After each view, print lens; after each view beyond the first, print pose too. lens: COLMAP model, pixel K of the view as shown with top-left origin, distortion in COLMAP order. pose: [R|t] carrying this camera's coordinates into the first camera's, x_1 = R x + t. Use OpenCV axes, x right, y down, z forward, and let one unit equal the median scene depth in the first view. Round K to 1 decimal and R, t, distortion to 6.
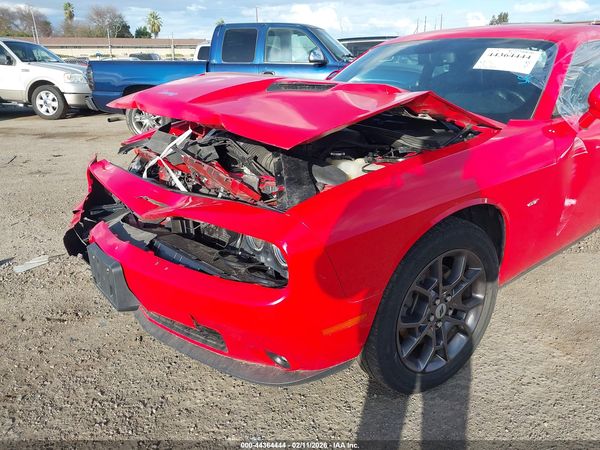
lens RADIAL K [[468.5, 0, 301.2], [0, 468.5, 240.2], [0, 0, 1]] dist [-0.014037, 0.007585]
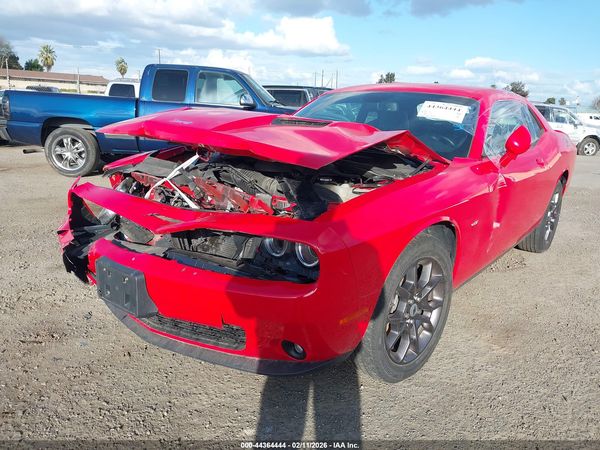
lens RADIAL K [[468.5, 0, 301.2], [0, 468.5, 240.2], [0, 0, 1]] dist [-0.014037, 0.007585]
pose [[0.978514, 0.000980, 0.206179, -0.192844], [0.017387, 0.996034, -0.087253, 0.059433], [-0.205447, 0.088963, 0.974616, -0.107190]]
